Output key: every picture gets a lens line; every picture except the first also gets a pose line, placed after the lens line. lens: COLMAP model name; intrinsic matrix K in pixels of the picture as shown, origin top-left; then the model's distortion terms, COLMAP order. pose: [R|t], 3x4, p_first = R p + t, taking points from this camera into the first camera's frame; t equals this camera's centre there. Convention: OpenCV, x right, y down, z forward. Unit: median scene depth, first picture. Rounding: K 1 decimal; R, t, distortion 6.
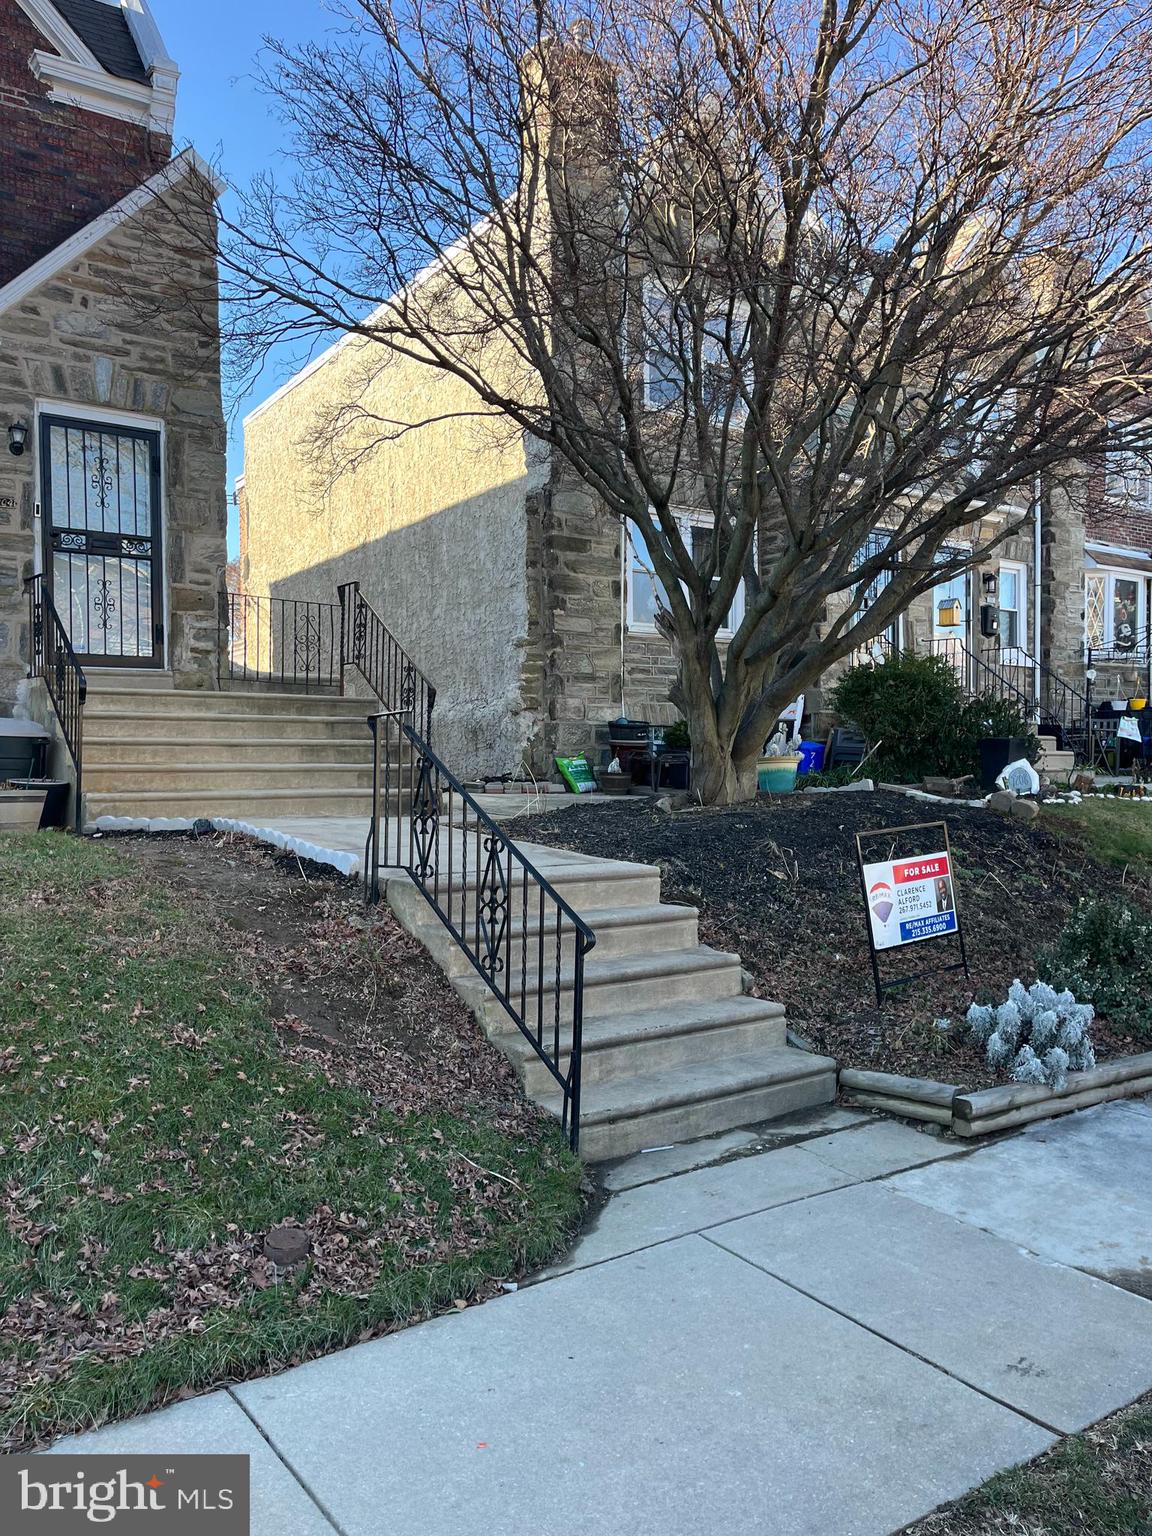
lens RADIAL K [[1157.0, 0, 569.1], [0, 1157.0, 780.4], [0, 0, 1]] dist [0.092274, -0.123859]
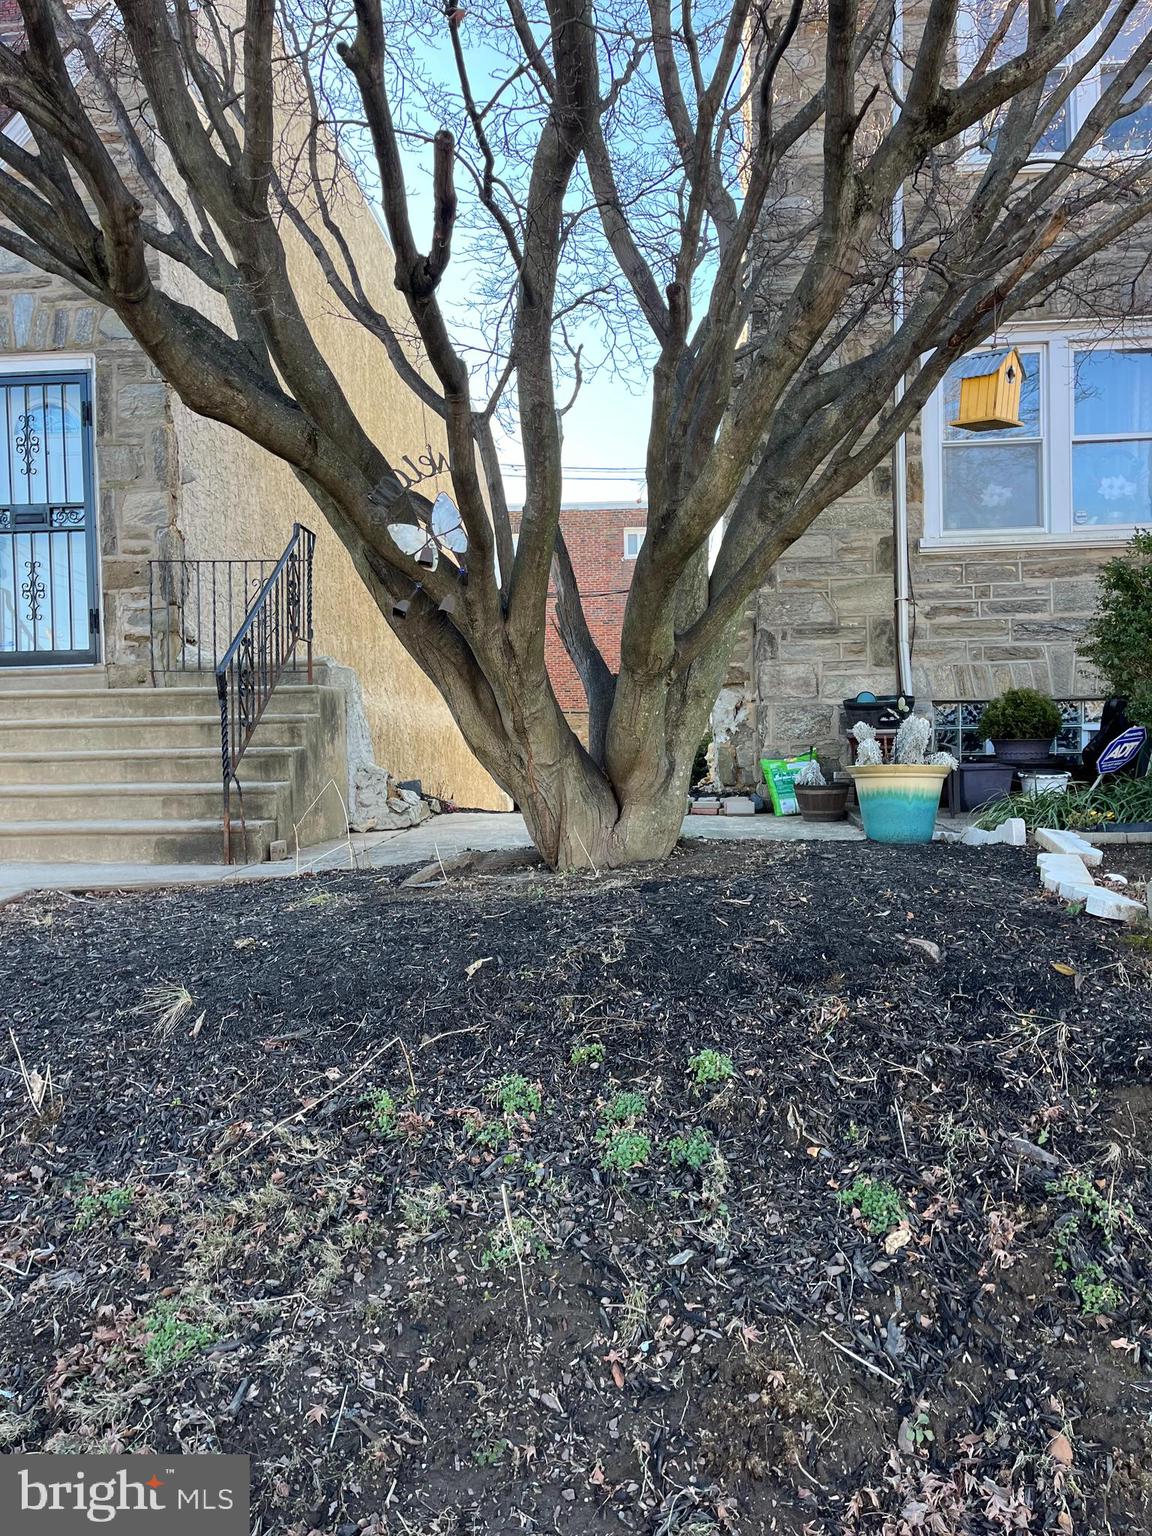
lens RADIAL K [[1157.0, 0, 569.1], [0, 1157.0, 780.4], [0, 0, 1]] dist [0.092274, -0.123859]
pose [[0.771034, 0.004215, -0.636779, 0.317030], [0.006809, 0.999866, 0.014863, -0.018084], [0.636757, -0.015796, 0.770903, 0.434841]]
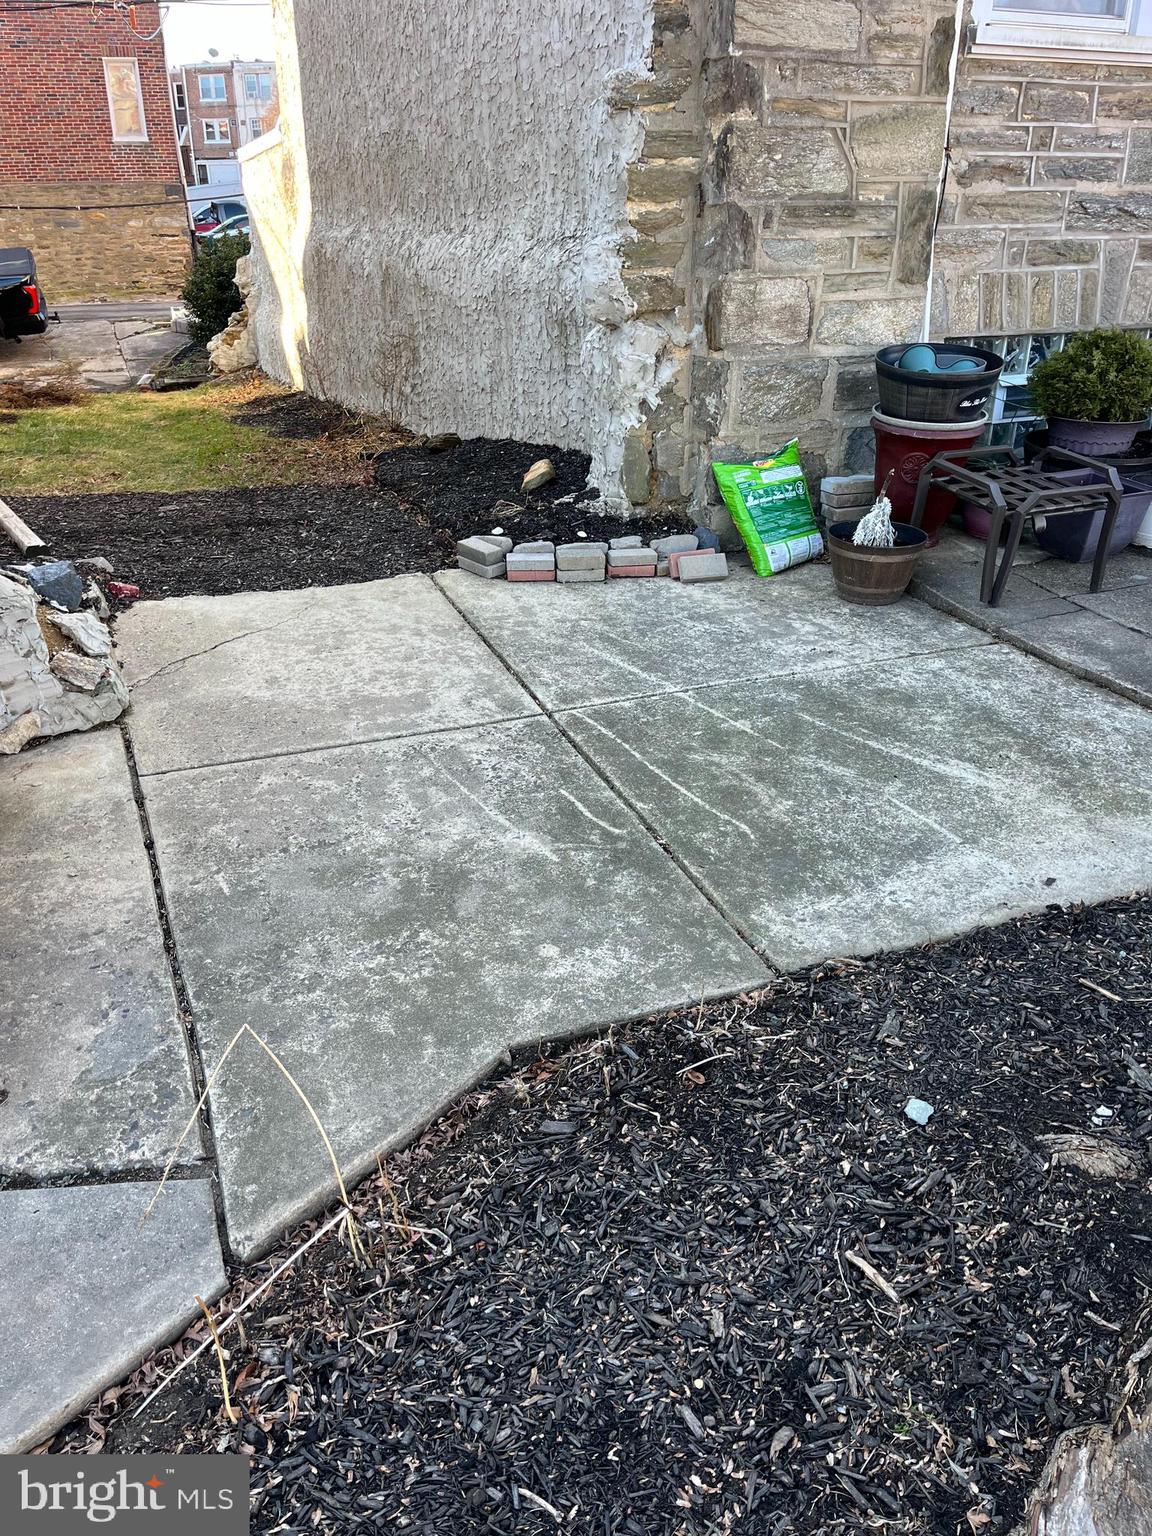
lens RADIAL K [[1162.8, 0, 566.8], [0, 1162.8, 781.9], [0, 0, 1]] dist [0.073185, -0.101303]
pose [[0.974907, 0.097457, -0.200144, 0.026655], [-0.001329, 0.901607, 0.432554, -0.088203], [0.222607, -0.421435, 0.879113, 0.625155]]
